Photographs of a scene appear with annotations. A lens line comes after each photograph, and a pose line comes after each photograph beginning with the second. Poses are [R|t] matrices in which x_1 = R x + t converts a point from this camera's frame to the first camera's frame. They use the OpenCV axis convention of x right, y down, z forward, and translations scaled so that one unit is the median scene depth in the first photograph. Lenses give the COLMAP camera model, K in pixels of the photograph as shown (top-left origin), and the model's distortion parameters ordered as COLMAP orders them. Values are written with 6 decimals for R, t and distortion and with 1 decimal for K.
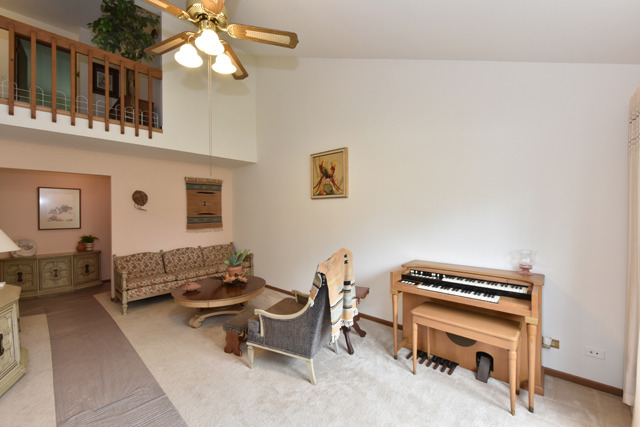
lens RADIAL K [[263.1, 0, 320.0], [0, 263.1, 213.5], [0, 0, 1]] dist [0.024753, 0.000171]
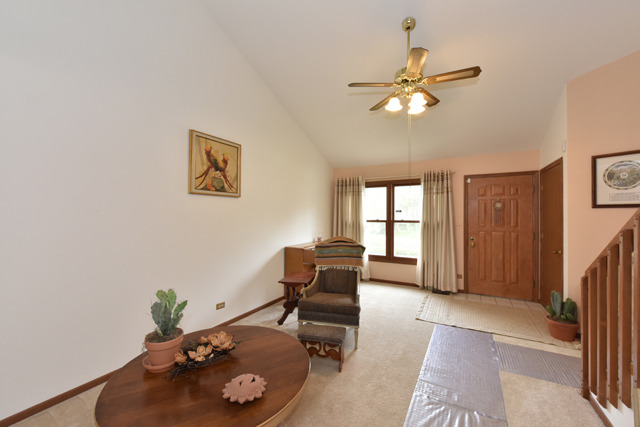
lens RADIAL K [[256.0, 0, 323.1], [0, 256.0, 214.7], [0, 0, 1]] dist [-0.003717, -0.000738]
pose [[-0.230861, 0.006818, 0.972963, -0.777148], [0.006582, 0.999964, -0.005445, 0.006736], [-0.972964, 0.005147, -0.230898, 0.833369]]
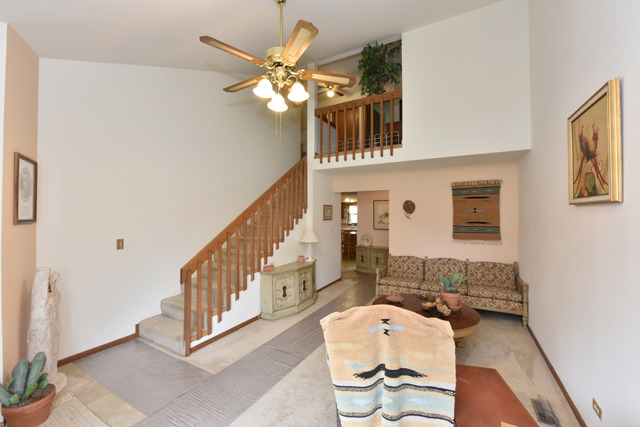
lens RADIAL K [[261.4, 0, 320.0], [0, 261.4, 213.5], [0, 0, 1]] dist [-0.002157, -0.000139]
pose [[0.235629, 0.007517, -0.971814, 0.345804], [-0.005723, 0.999963, 0.006347, -0.039873], [0.971826, 0.004066, 0.235663, 0.421774]]
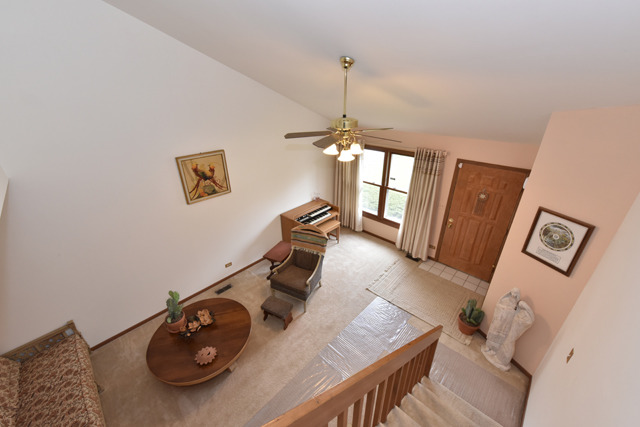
lens RADIAL K [[256.0, 0, 323.1], [0, 256.0, 214.7], [0, 0, 1]] dist [-0.003717, -0.000738]
pose [[0.008833, -0.442267, 0.896840, -0.879191], [0.013404, 0.896847, 0.442138, -0.428068], [-0.999871, 0.008116, 0.013849, 0.516167]]
